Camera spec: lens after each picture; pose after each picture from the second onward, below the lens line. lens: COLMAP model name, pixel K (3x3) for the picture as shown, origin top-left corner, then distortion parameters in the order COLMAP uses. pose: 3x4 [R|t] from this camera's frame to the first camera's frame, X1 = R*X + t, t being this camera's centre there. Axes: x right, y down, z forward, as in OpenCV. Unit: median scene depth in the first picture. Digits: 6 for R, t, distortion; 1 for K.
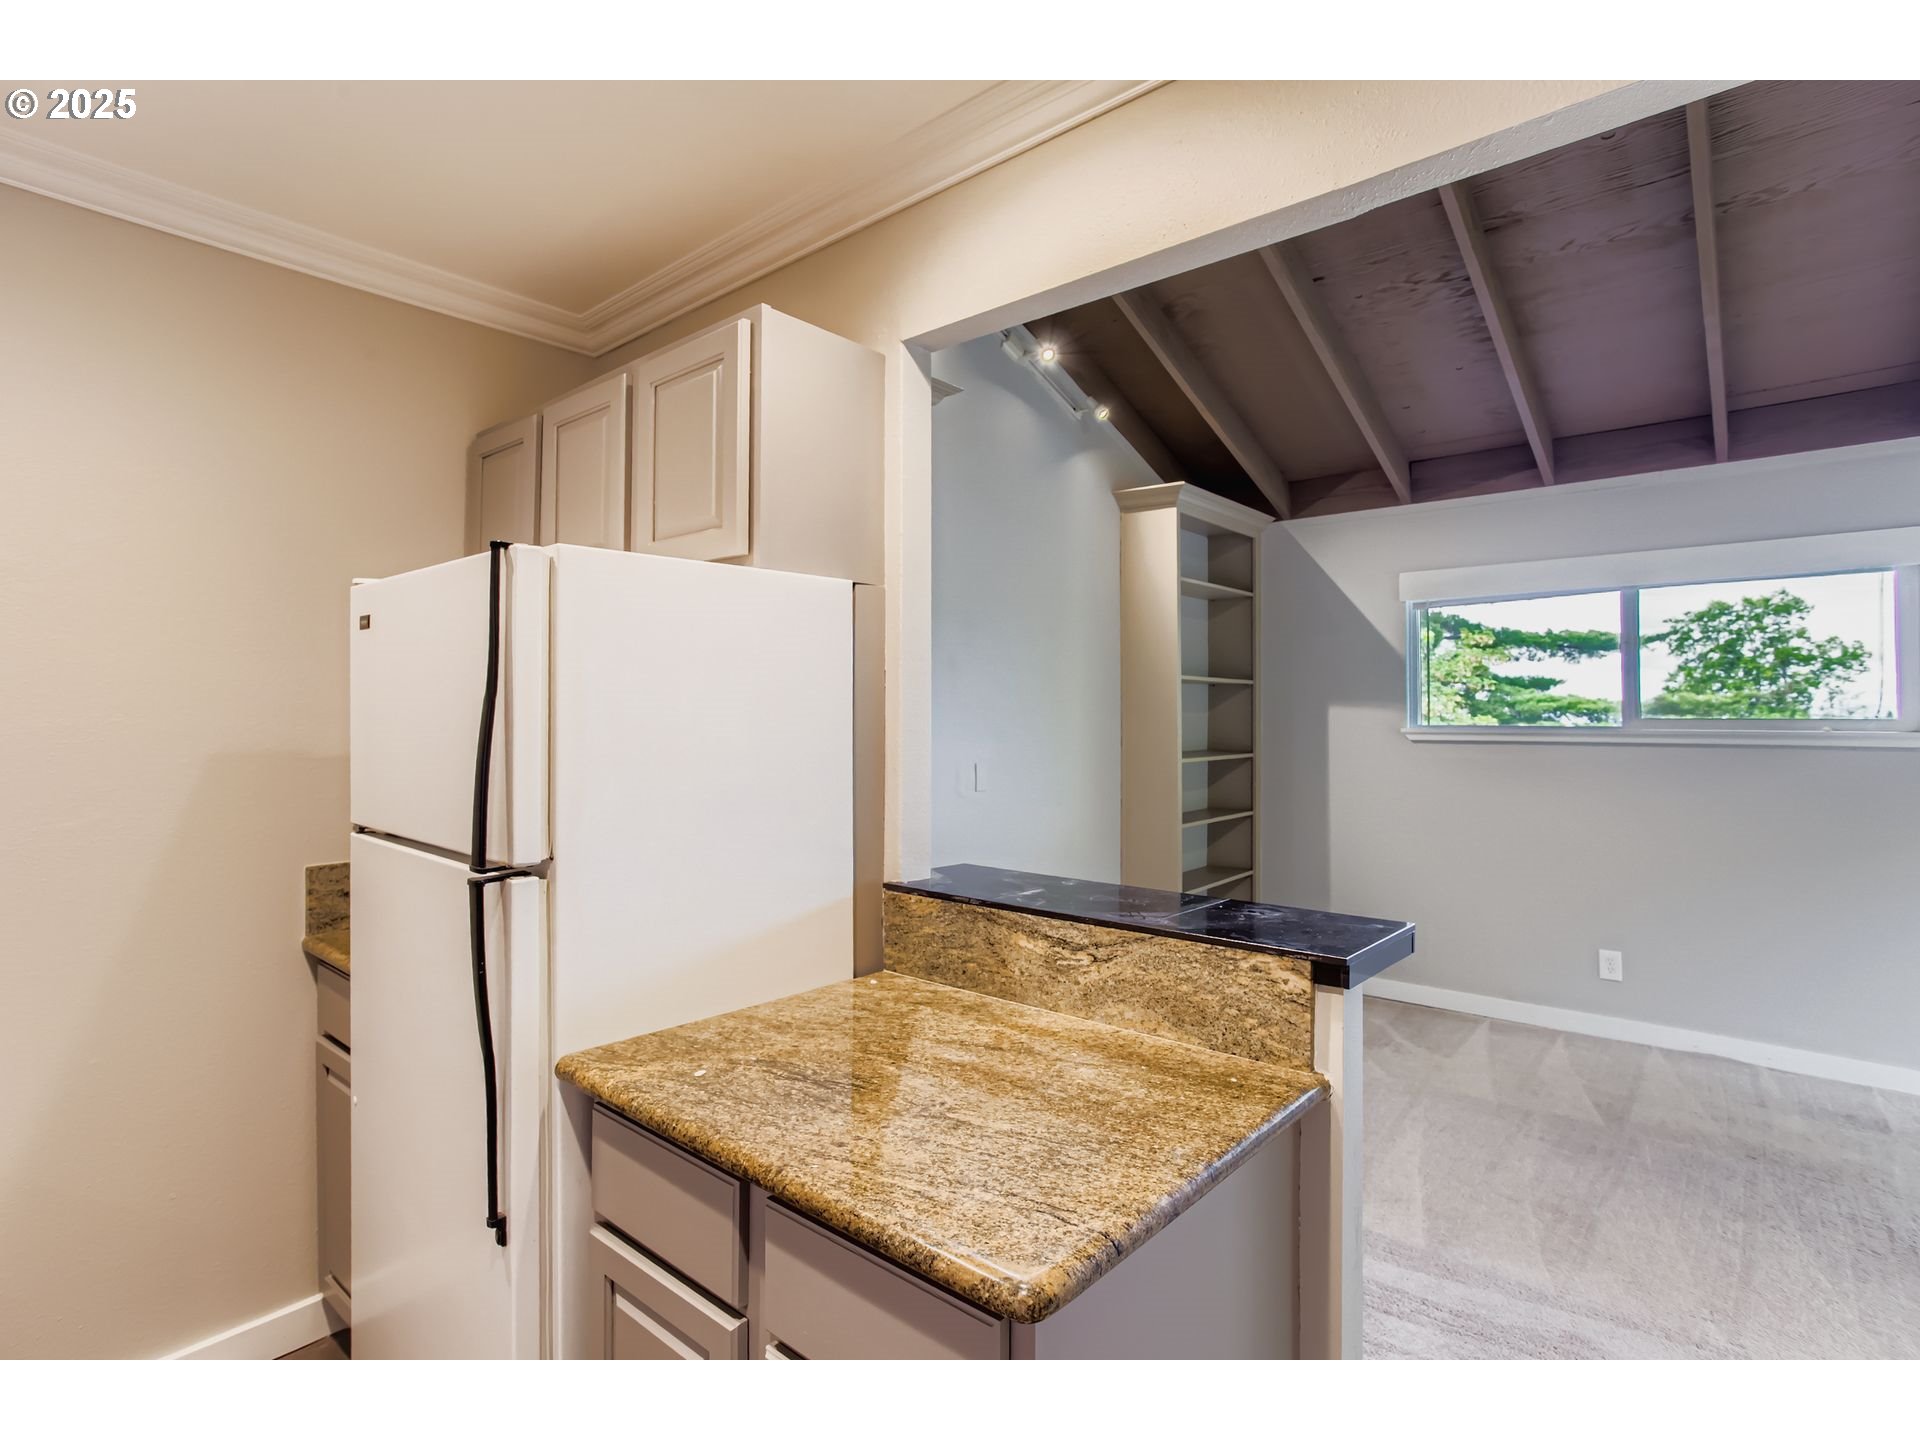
lens RADIAL K [[946.8, 0, 955.5], [0, 946.8, 696.7], [0, 0, 1]] dist [-0.031329, 0.016290]
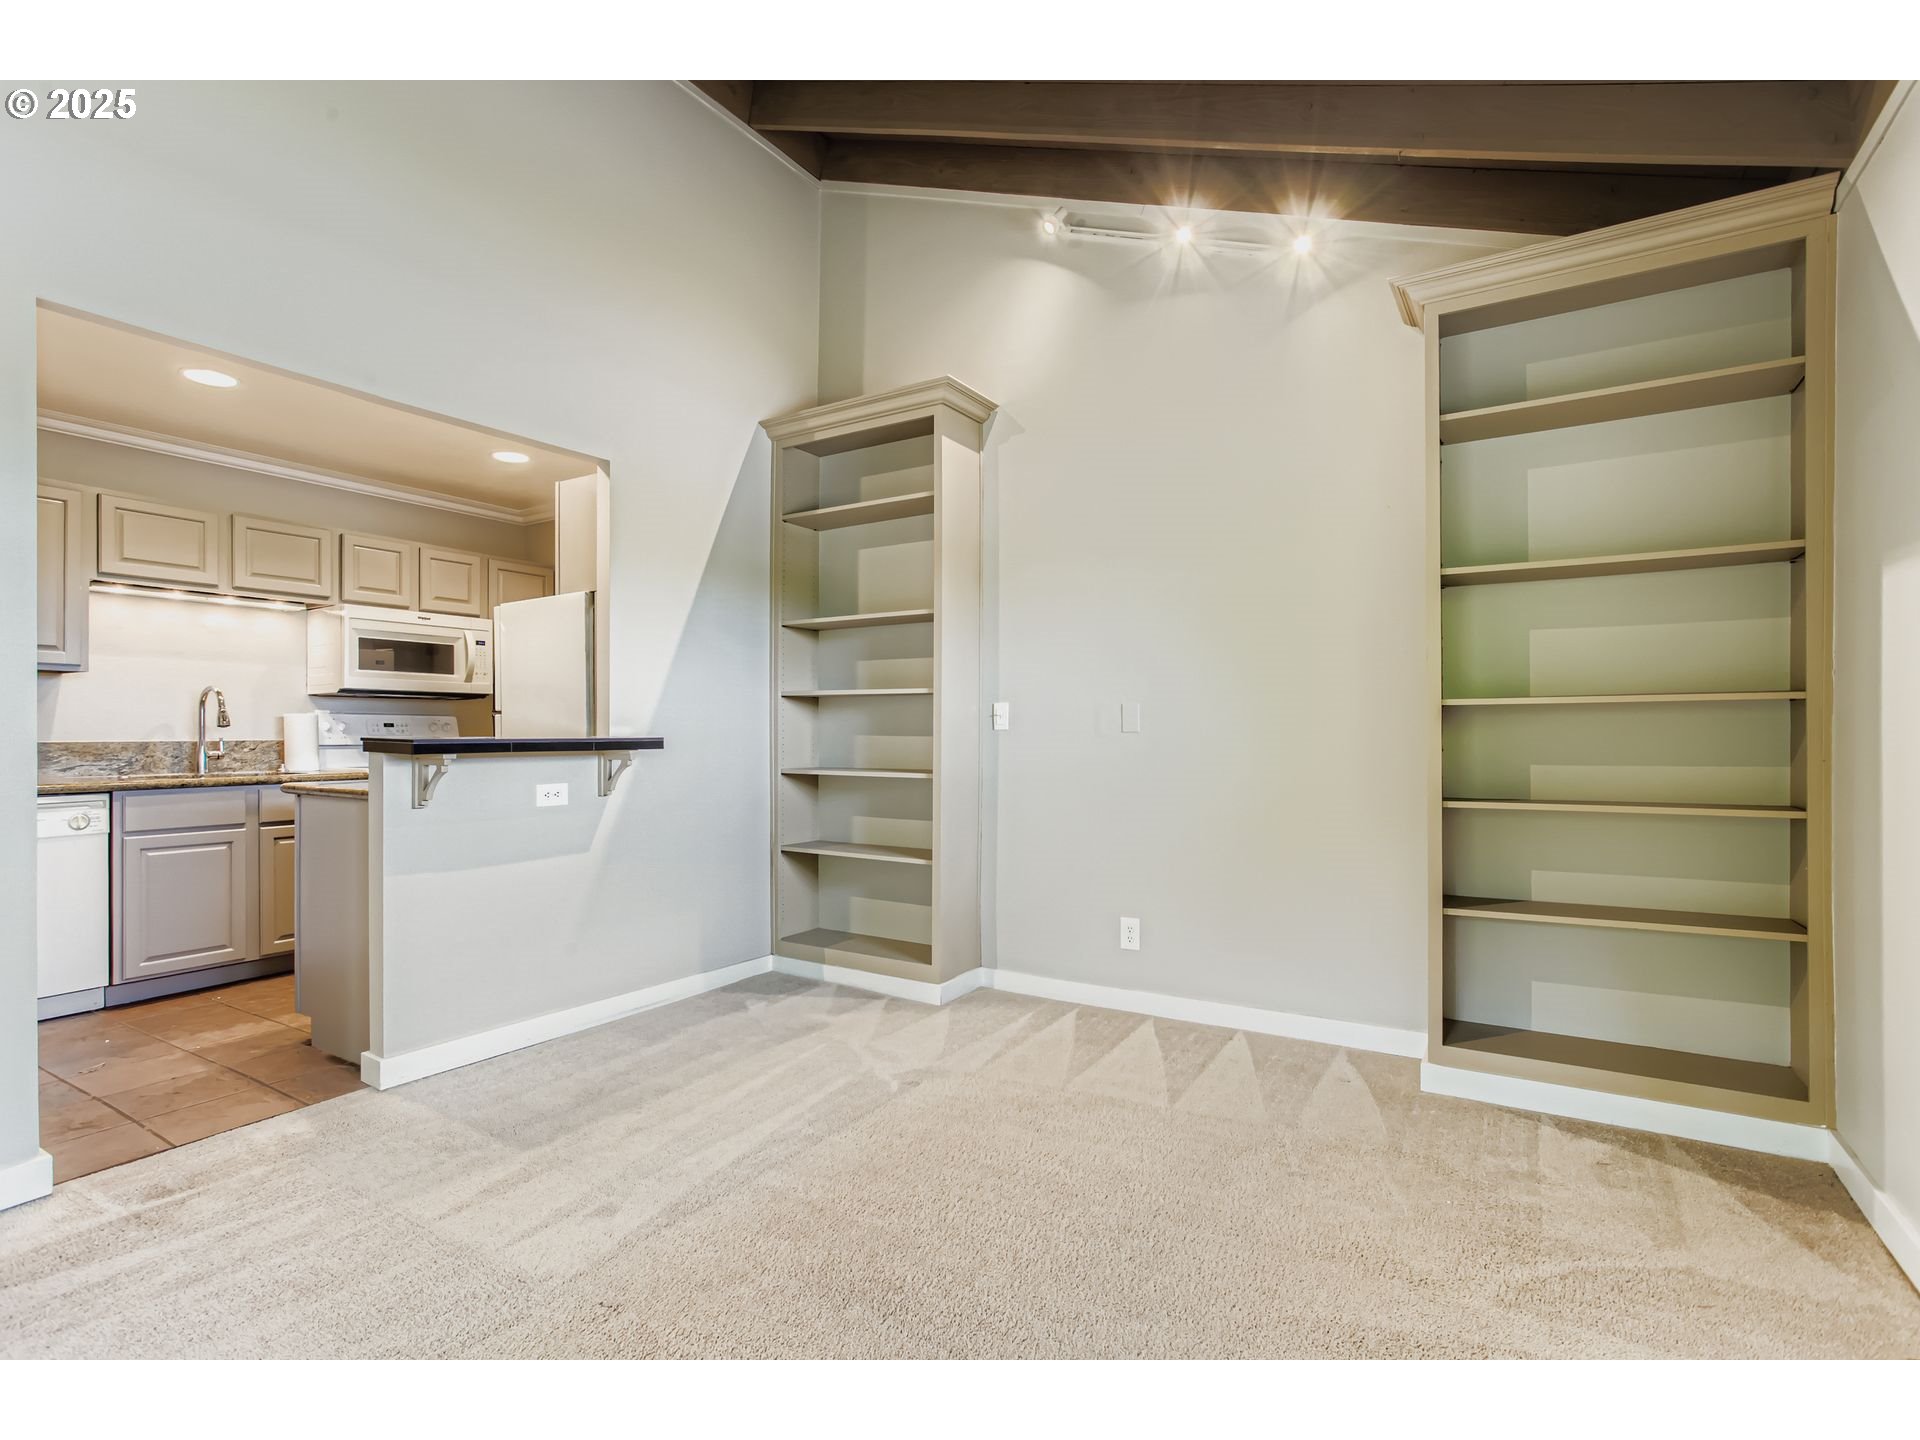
lens RADIAL K [[930.4, 0, 959.6], [0, 930.4, 734.4], [0, 0, 1]] dist [-0.034177, 0.021153]
pose [[0.168883, -0.000819, -0.985636, 1.055998], [0.023000, 0.999731, 0.003110, 0.106722], [0.985368, -0.023195, 0.168857, 0.751151]]
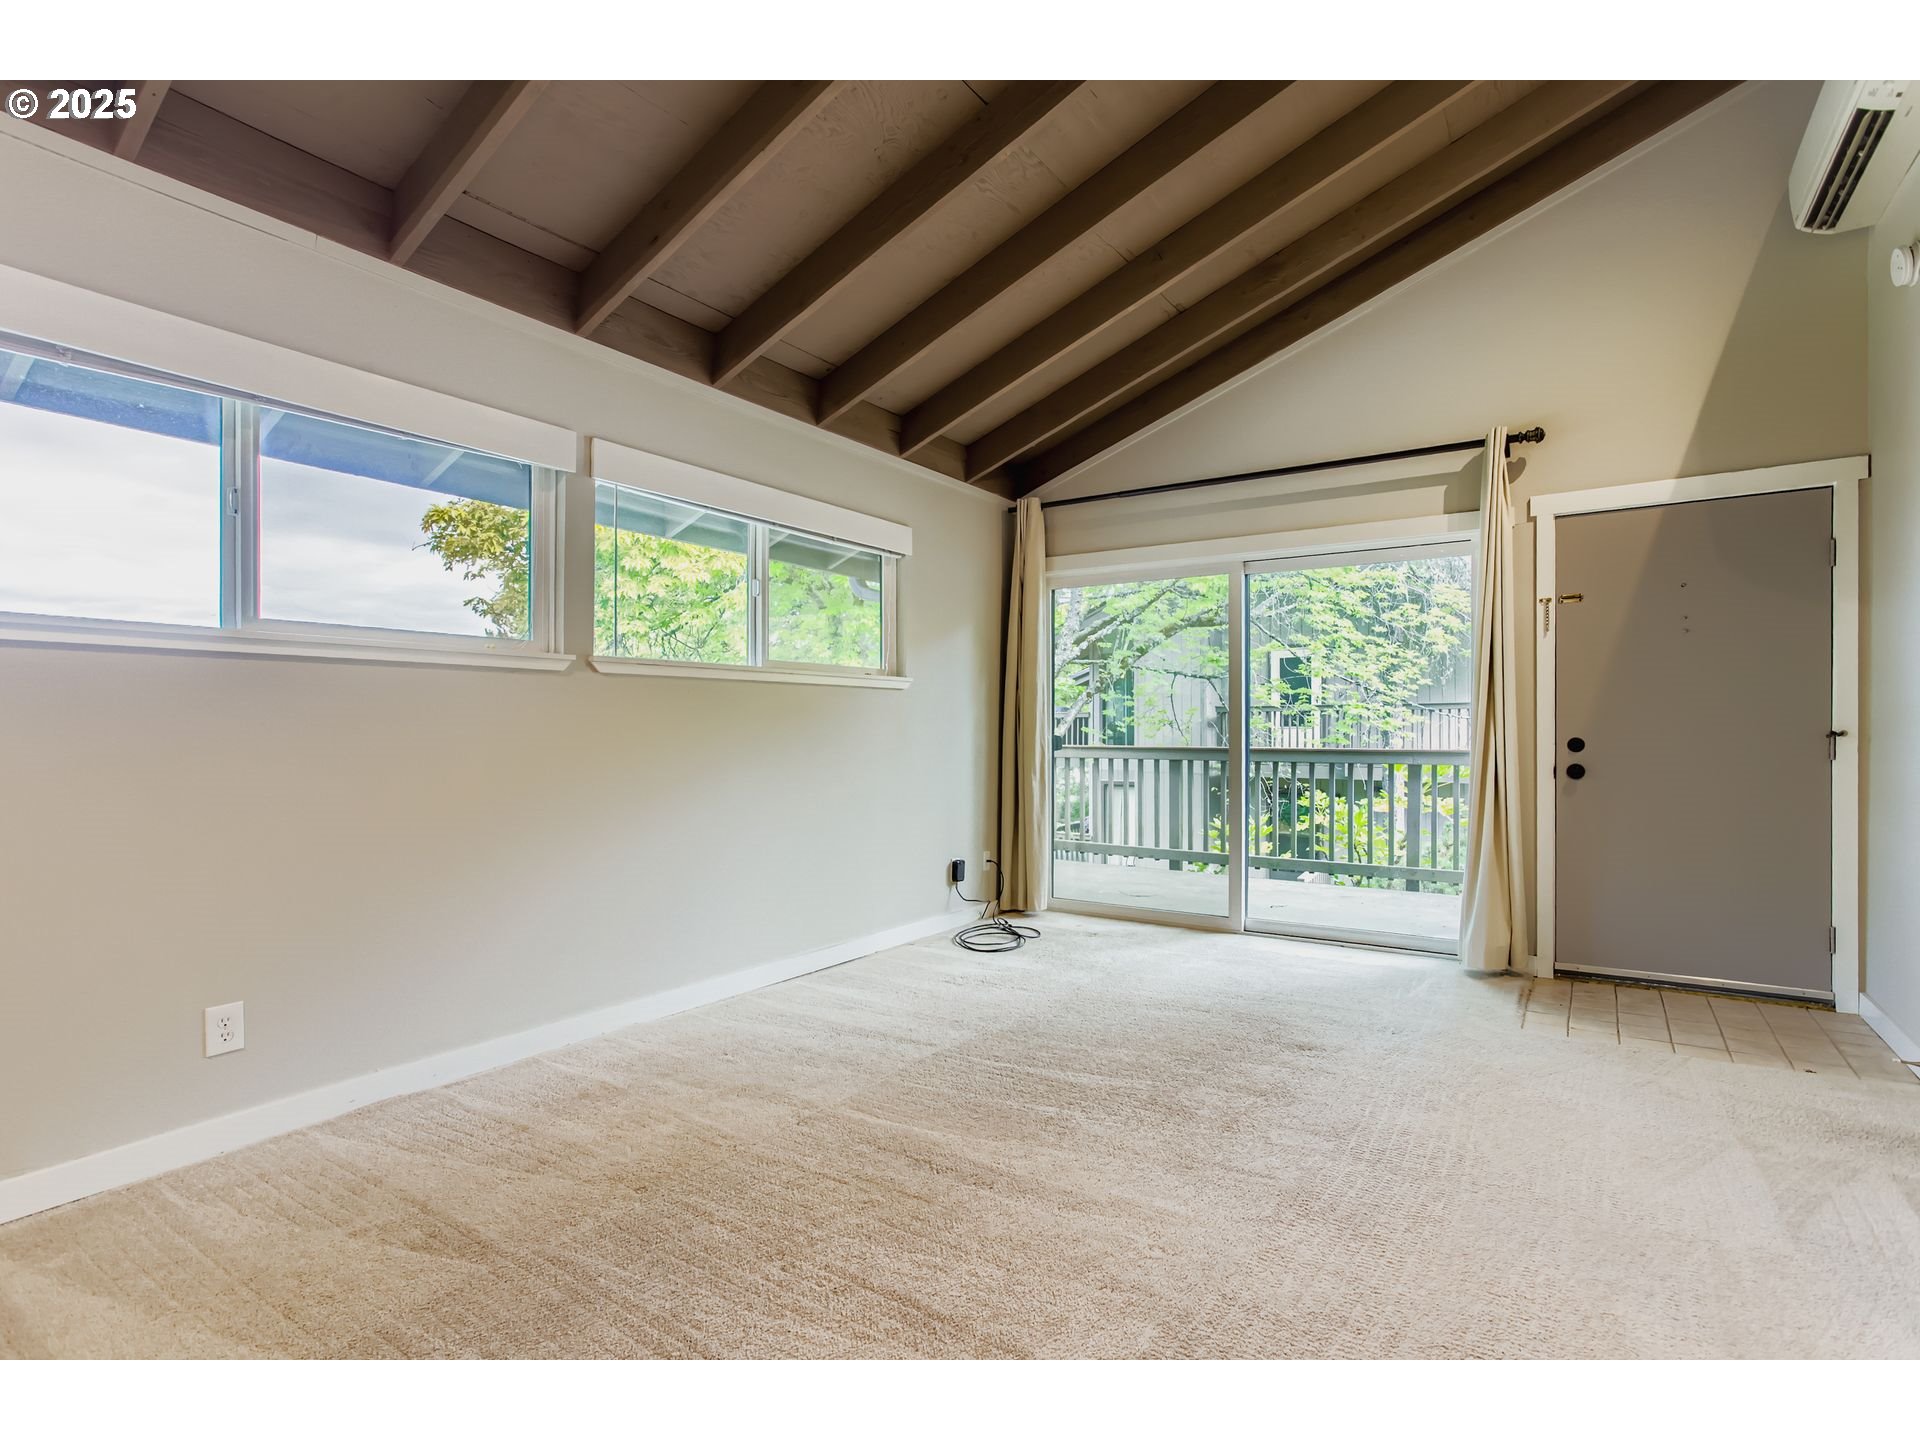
lens RADIAL K [[936.7, 0, 955.4], [0, 936.7, 729.7], [0, 0, 1]] dist [-0.037447, 0.022829]
pose [[-0.130131, -0.000651, 0.991497, 0.074471], [-0.023980, 0.999709, -0.002491, 0.106949], [-0.991207, -0.024100, -0.130108, 0.745676]]
